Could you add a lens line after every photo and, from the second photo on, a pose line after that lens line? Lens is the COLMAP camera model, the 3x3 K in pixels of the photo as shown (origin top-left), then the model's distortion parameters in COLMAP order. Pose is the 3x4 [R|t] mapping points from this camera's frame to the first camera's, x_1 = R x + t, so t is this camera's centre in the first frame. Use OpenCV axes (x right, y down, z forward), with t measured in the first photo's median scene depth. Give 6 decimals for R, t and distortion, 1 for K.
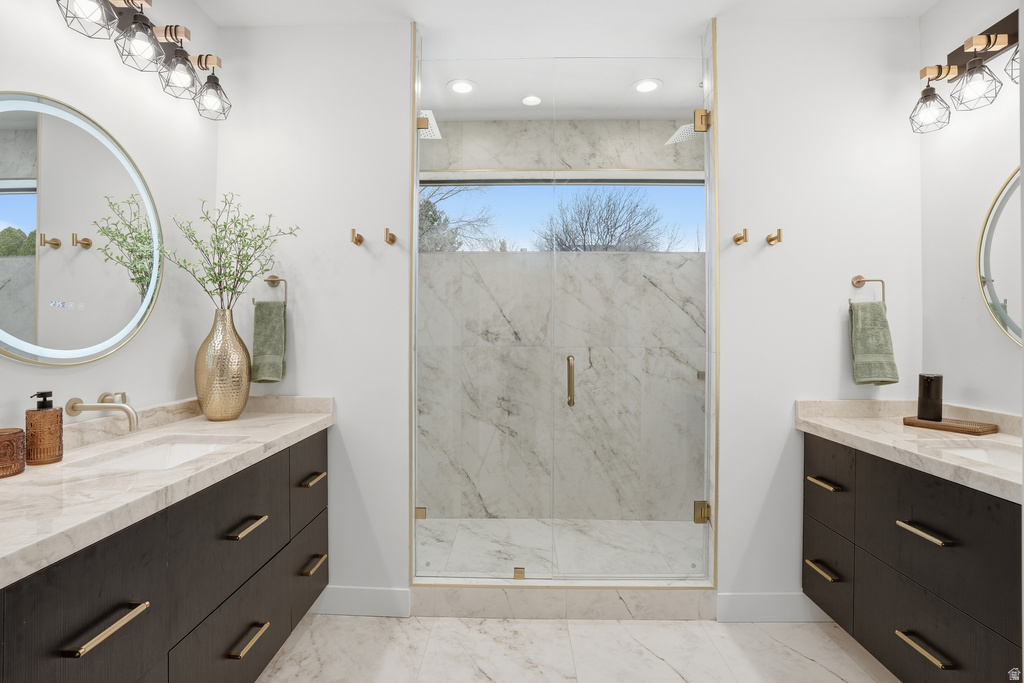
lens RADIAL K [[486.8, 0, 482.4], [0, 486.8, 341.5], [0, 0, 1]] dist [-0.046485, 0.013699]
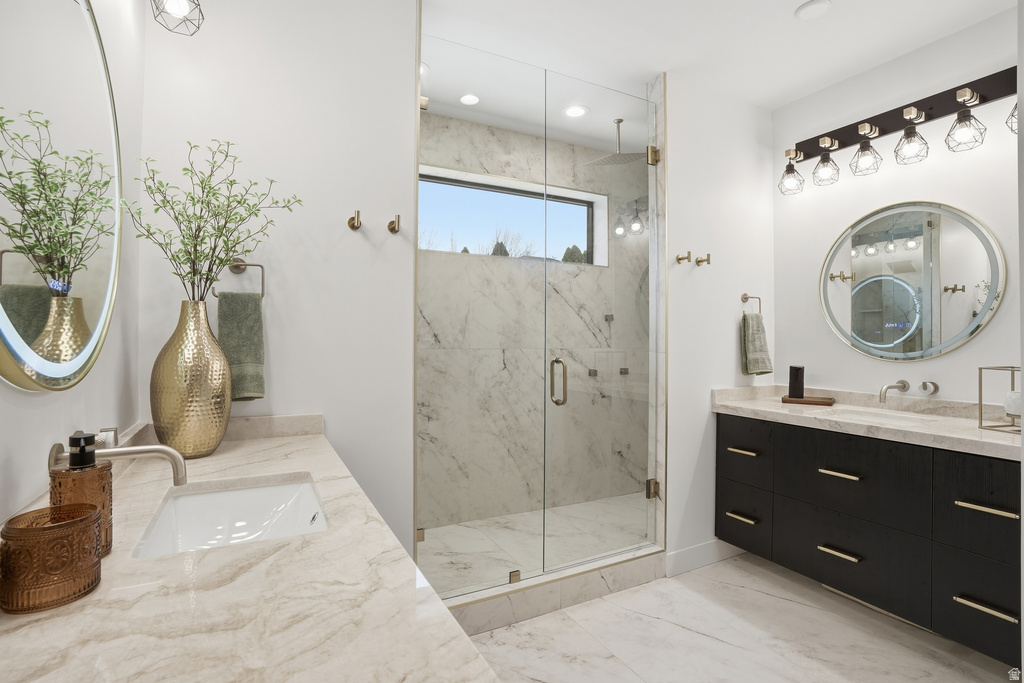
lens RADIAL K [[486.8, 0, 521.3], [0, 486.8, 342.4], [0, 0, 1]] dist [-0.046485, 0.013699]
pose [[0.869936, -0.003299, 0.493153, -0.416388], [0.003782, 0.999993, 0.000018, -0.003864], [-0.493149, 0.001849, 0.869943, 0.129135]]
